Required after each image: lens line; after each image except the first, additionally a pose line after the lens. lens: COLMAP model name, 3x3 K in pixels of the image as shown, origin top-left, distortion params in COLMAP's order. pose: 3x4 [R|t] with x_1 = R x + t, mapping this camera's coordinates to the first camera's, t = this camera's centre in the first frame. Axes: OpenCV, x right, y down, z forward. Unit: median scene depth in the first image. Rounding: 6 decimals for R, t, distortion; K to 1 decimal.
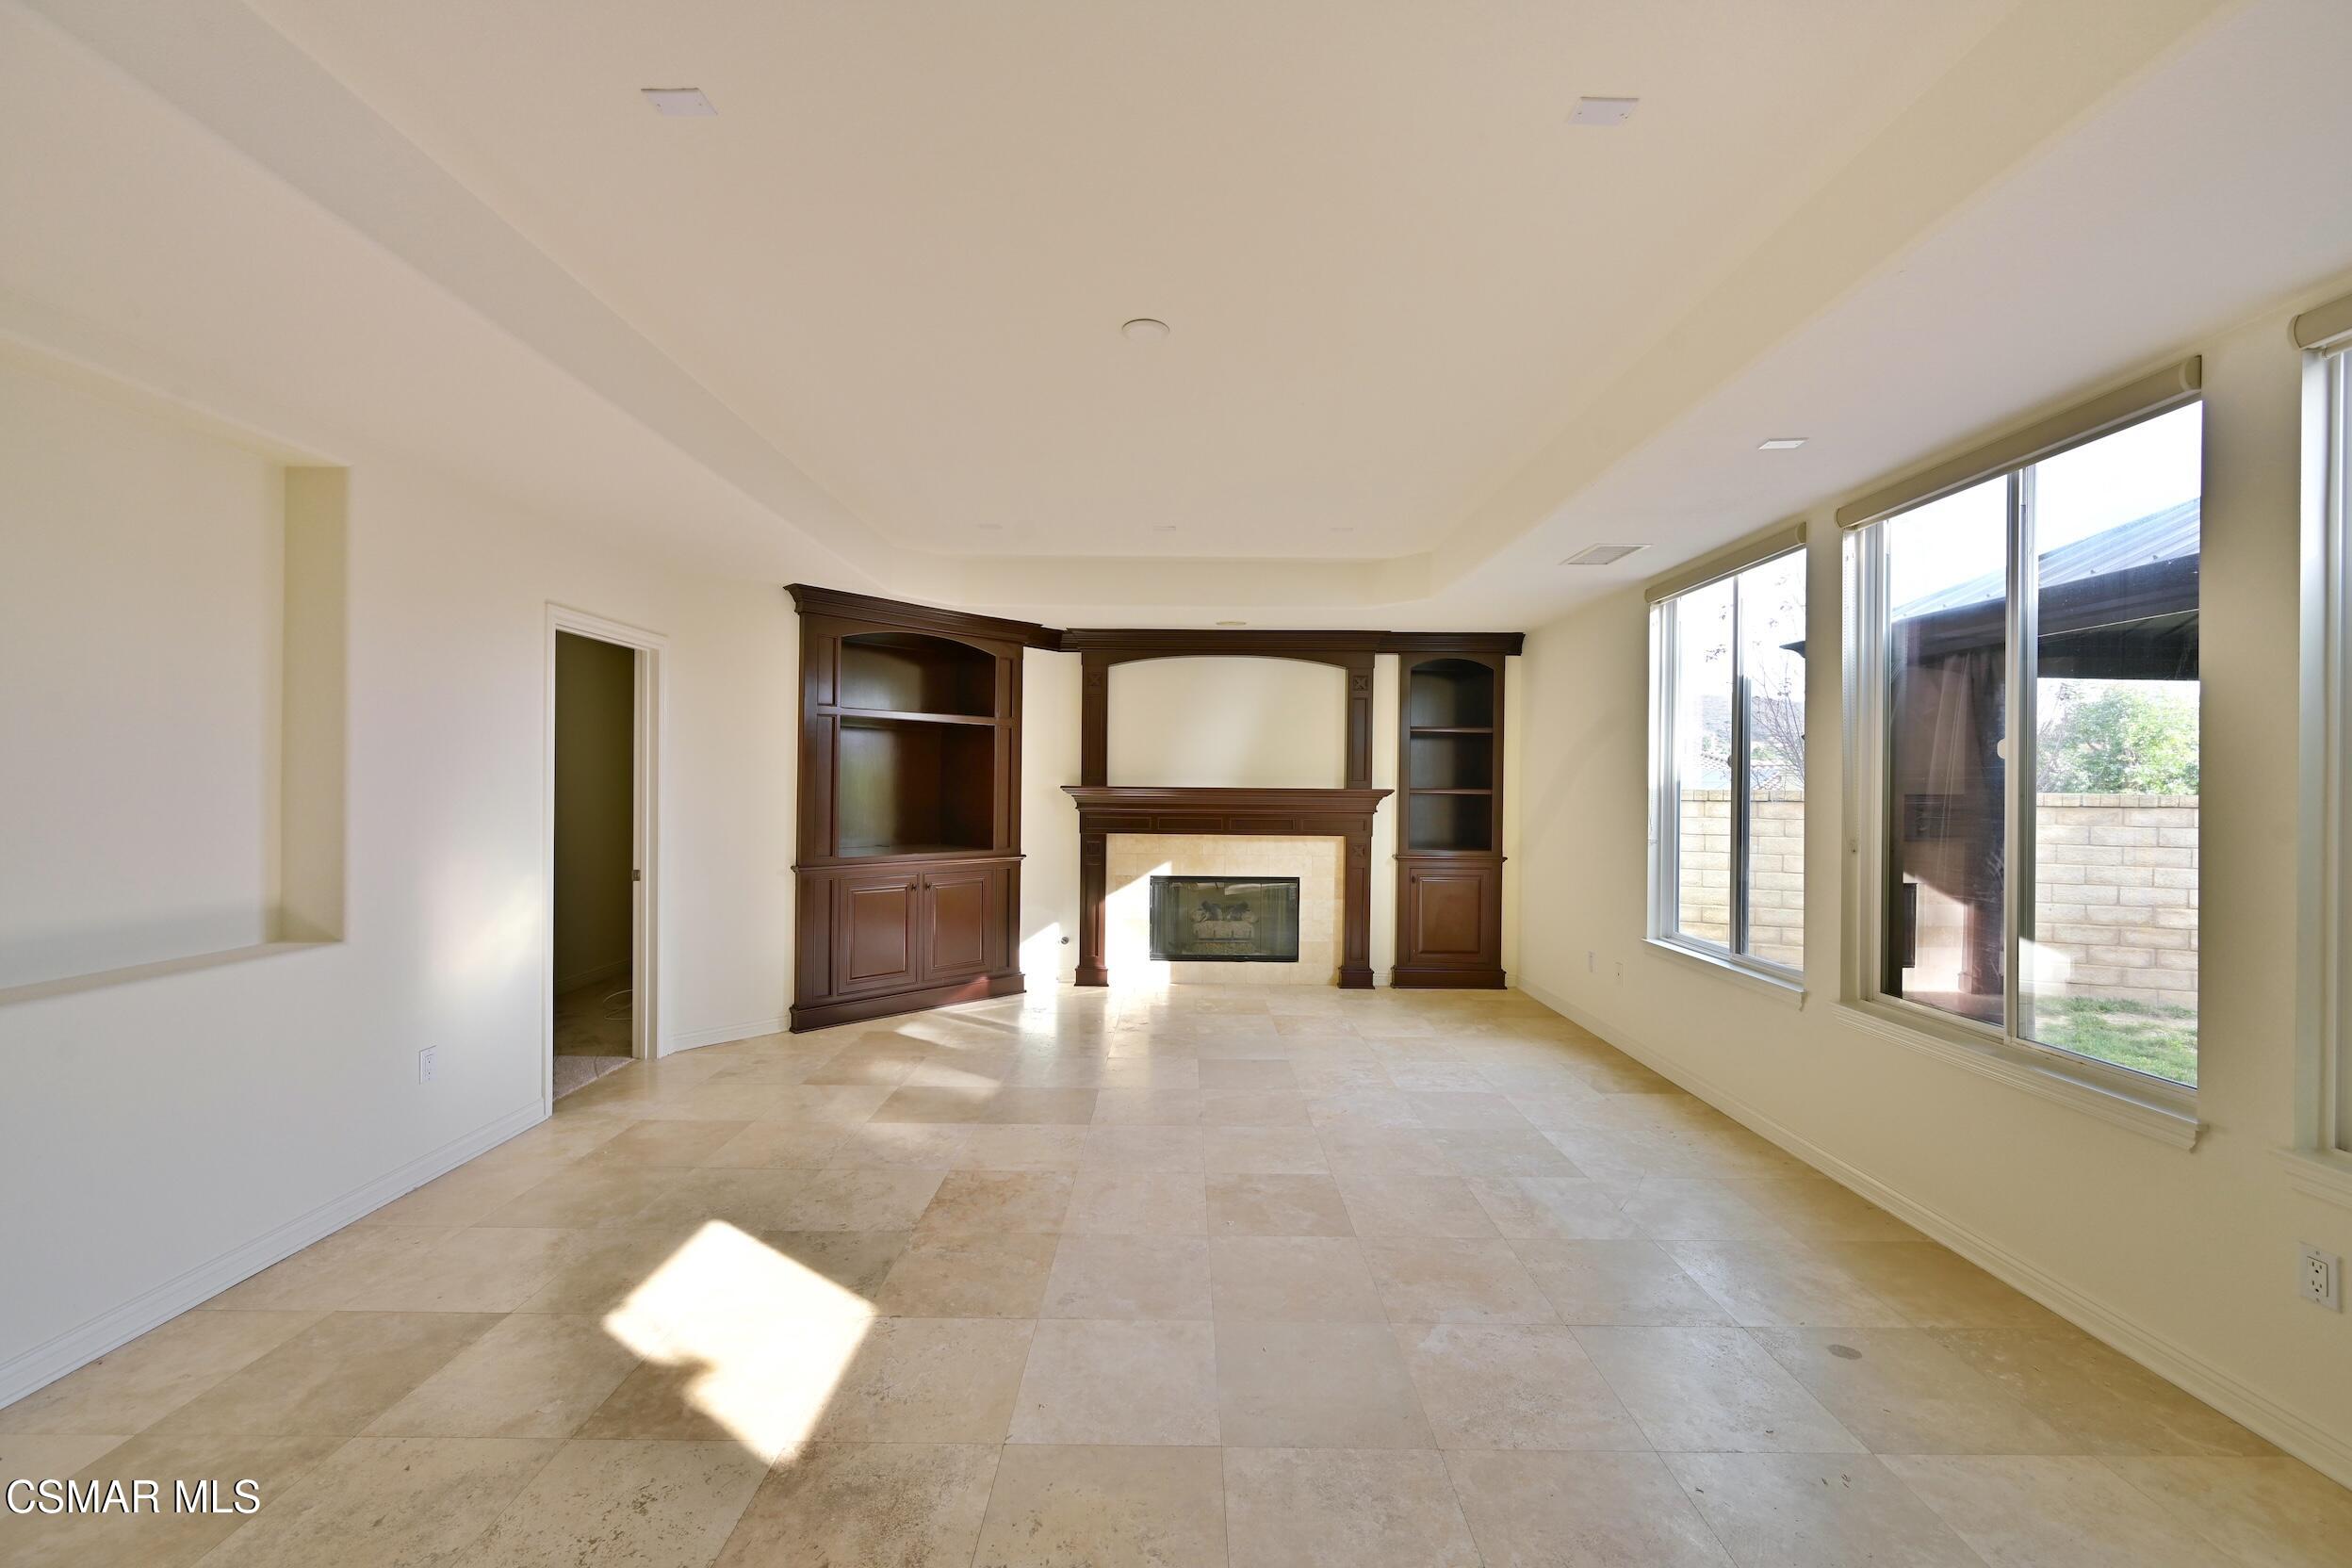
lens RADIAL K [[929.8, 0, 1201.1], [0, 929.8, 792.3], [0, 0, 1]] dist [-0.000169, -0.000340]
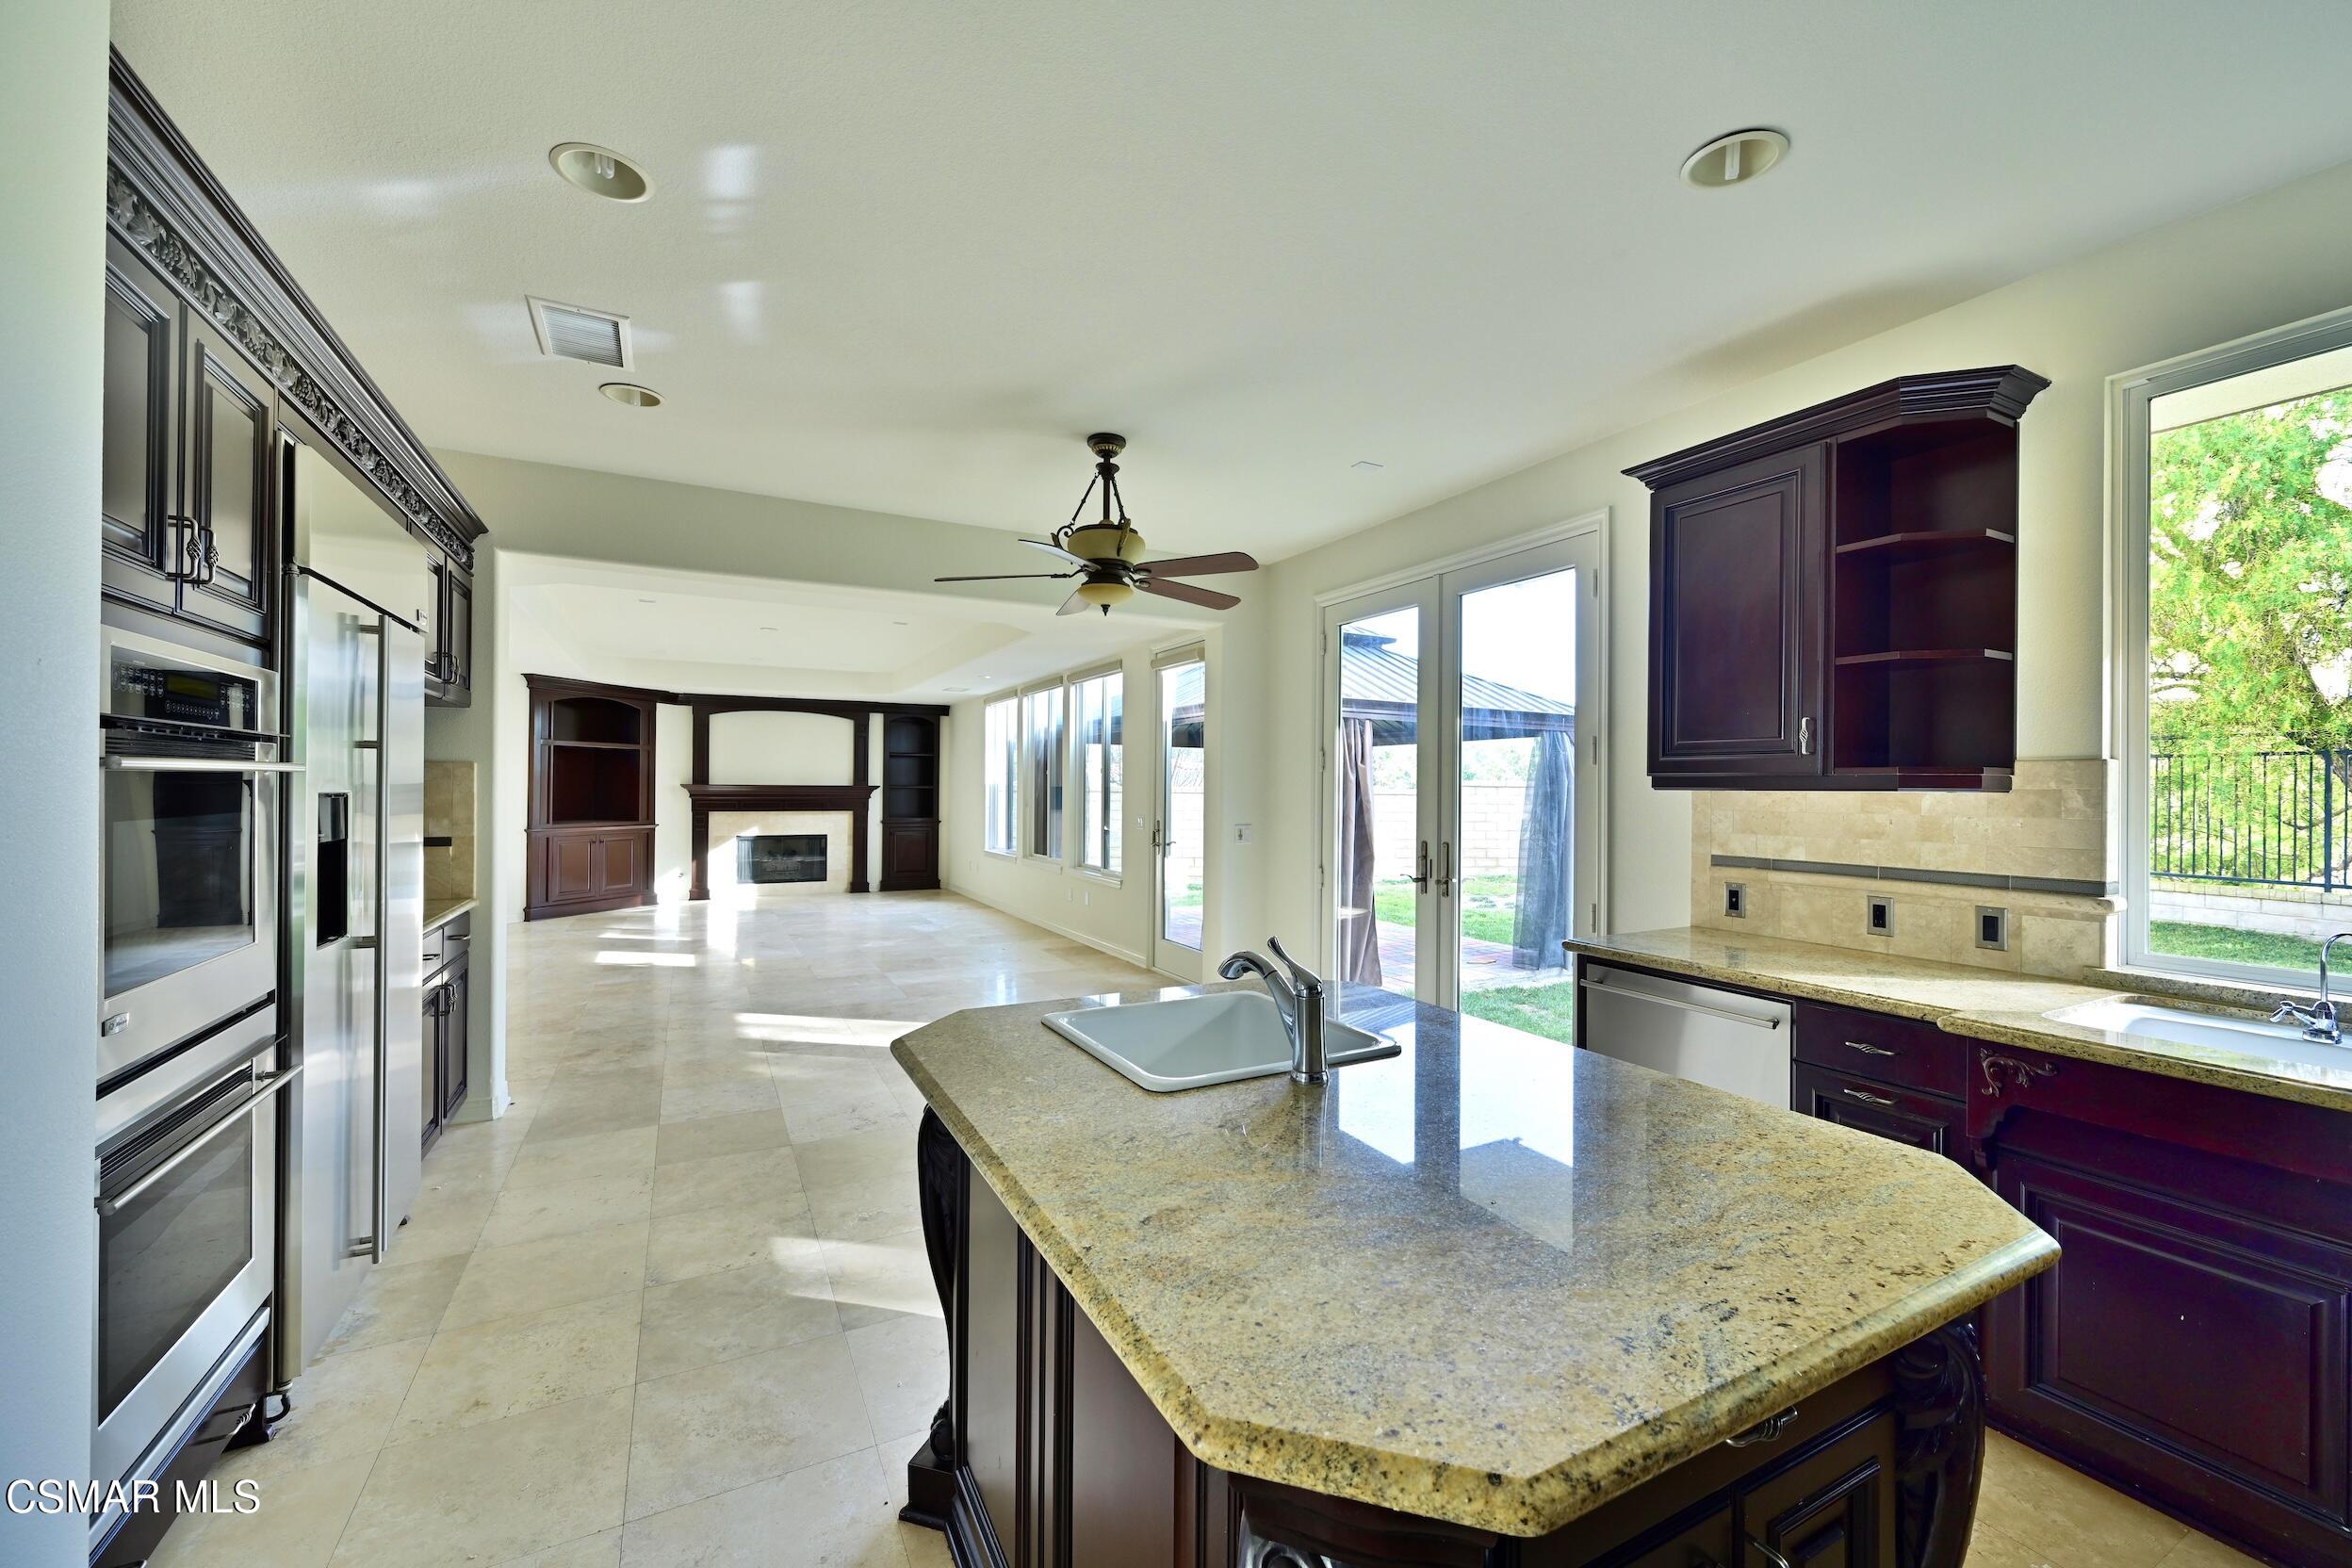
lens RADIAL K [[929.8, 0, 1181.4], [0, 929.8, 787.5], [0, 0, 1]] dist [-0.000169, -0.000340]
pose [[0.877251, -0.002461, 0.480025, -0.162340], [-0.000152, 0.999985, 0.005405, -0.010235], [-0.480032, -0.004814, 0.877238, -0.947245]]
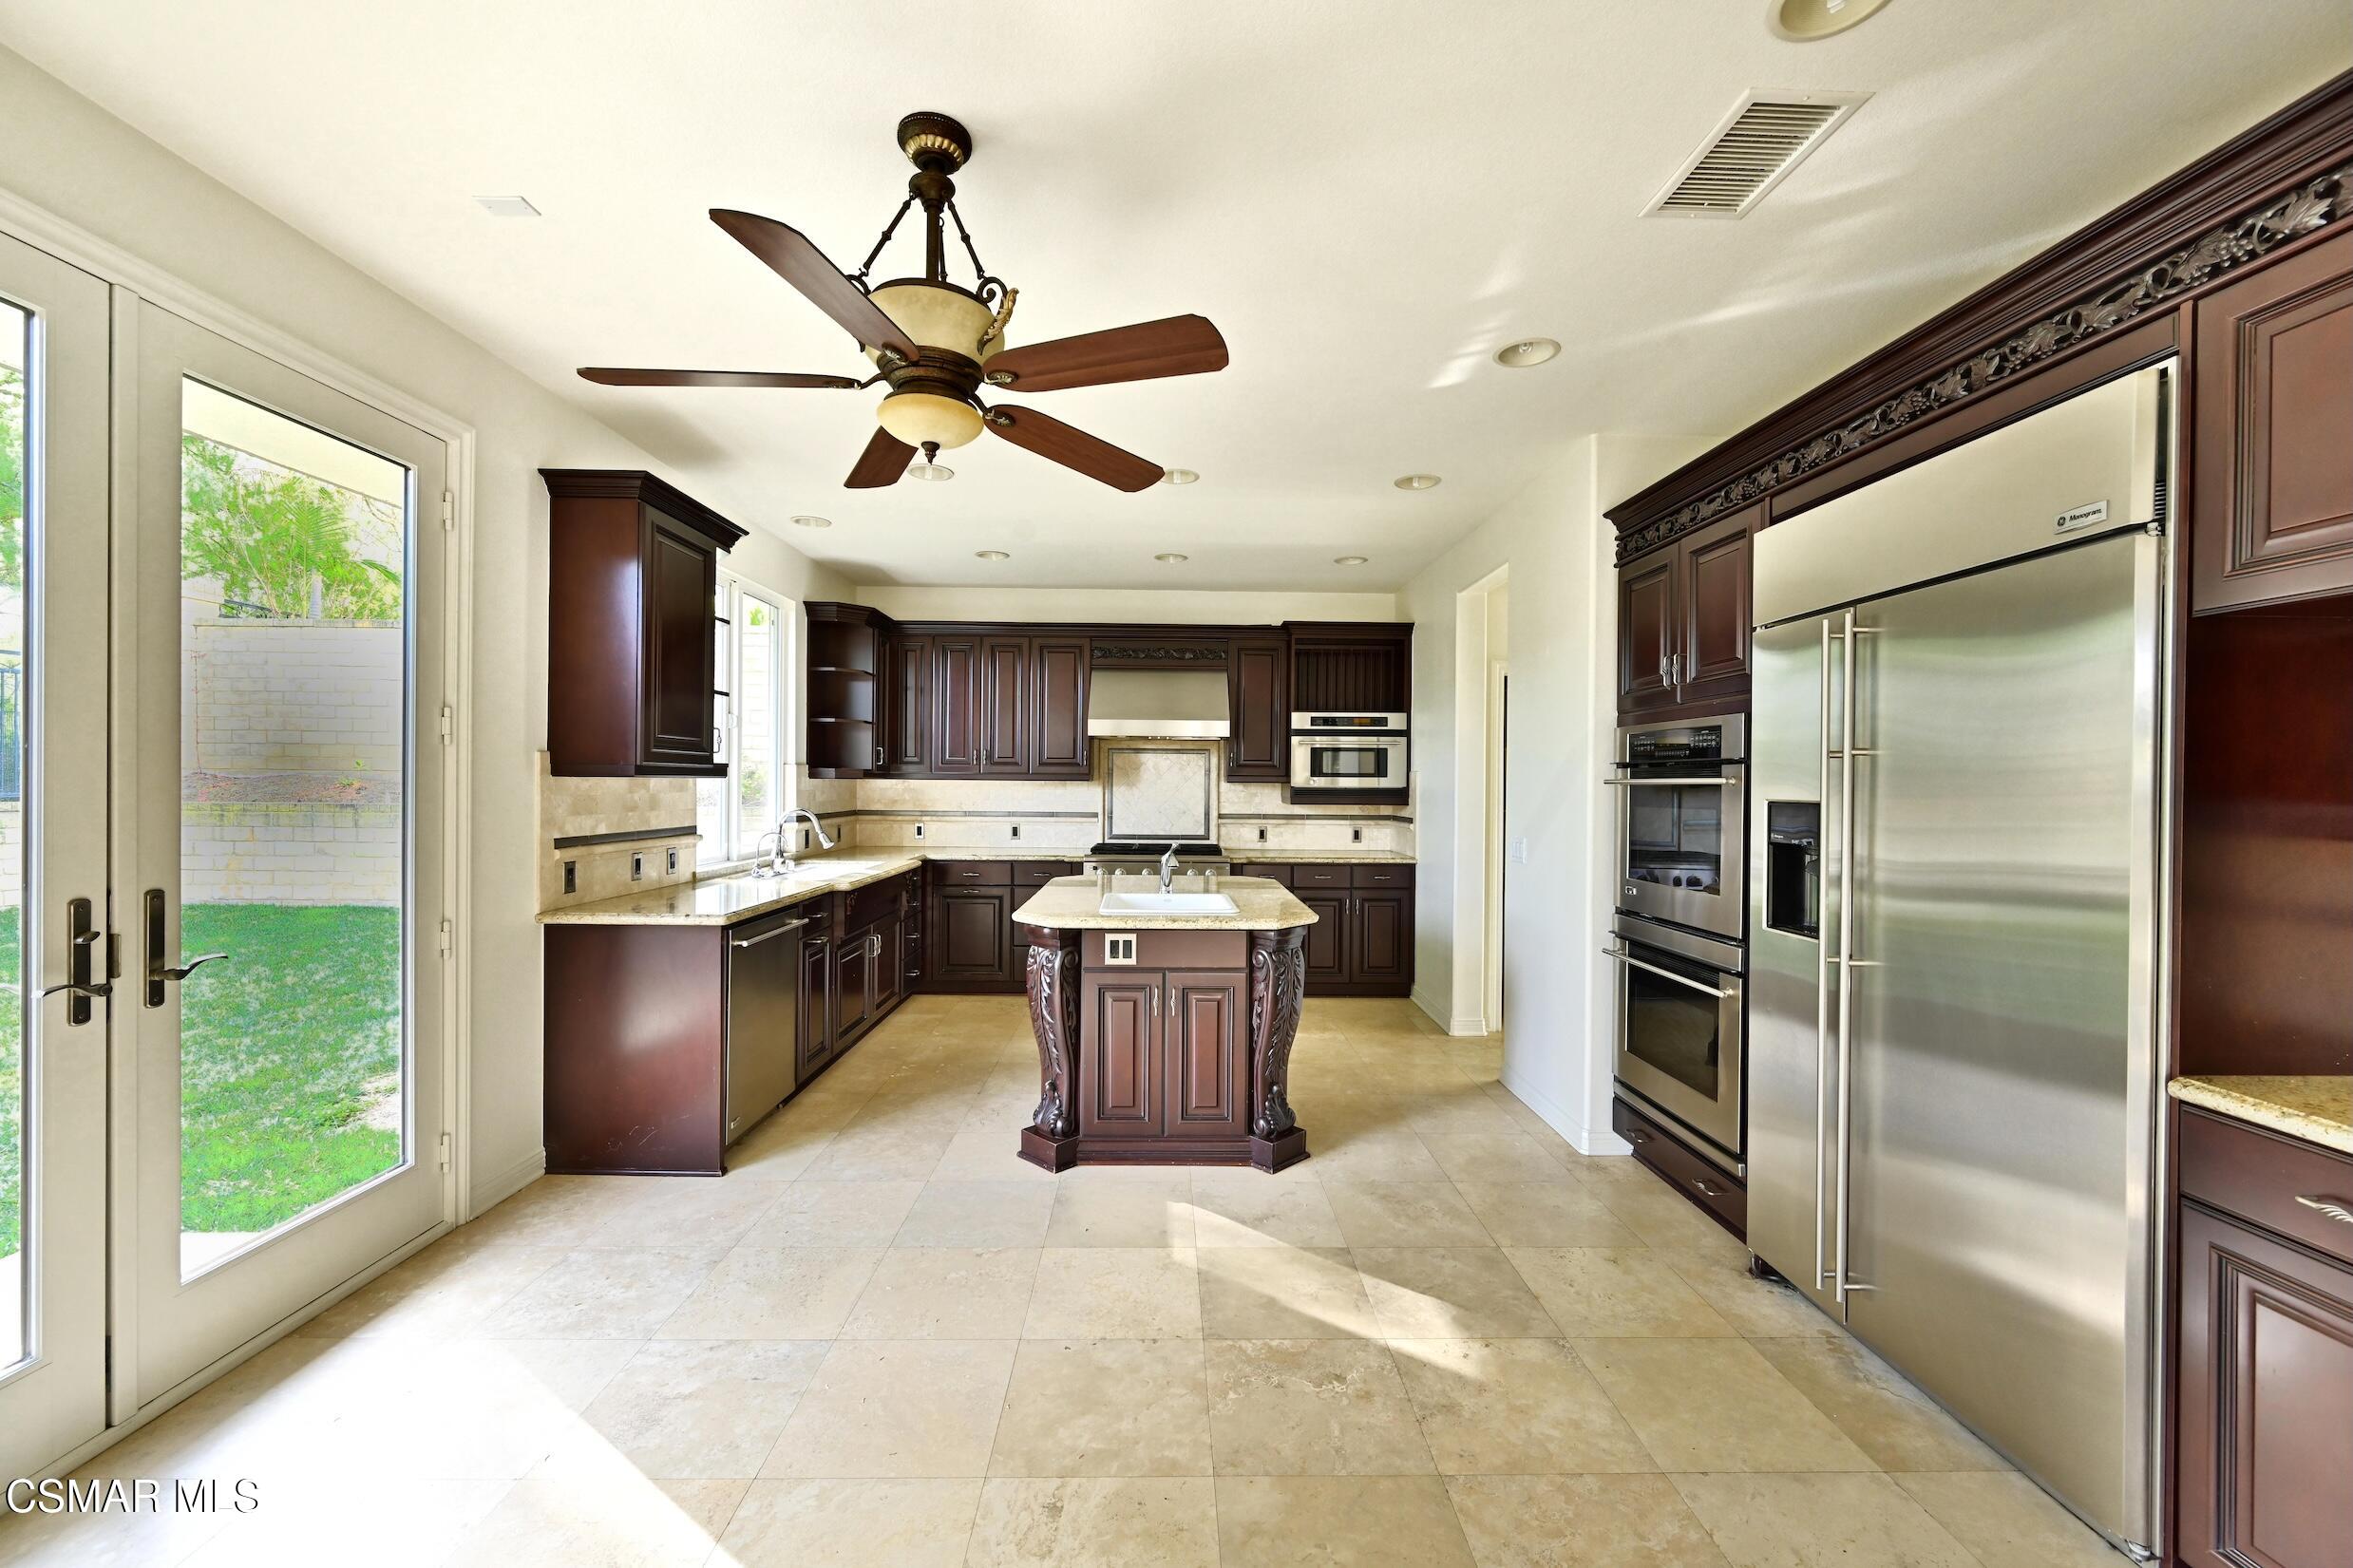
lens RADIAL K [[930.1, 0, 1182.3], [0, 930.1, 787.7], [0, 0, 1]] dist [-0.000169, -0.000340]
pose [[-0.999178, -0.019857, -0.035329, 0.454979], [-0.019944, 0.999799, 0.002136, -0.000727], [0.035279, 0.002838, -0.999373, 2.286671]]
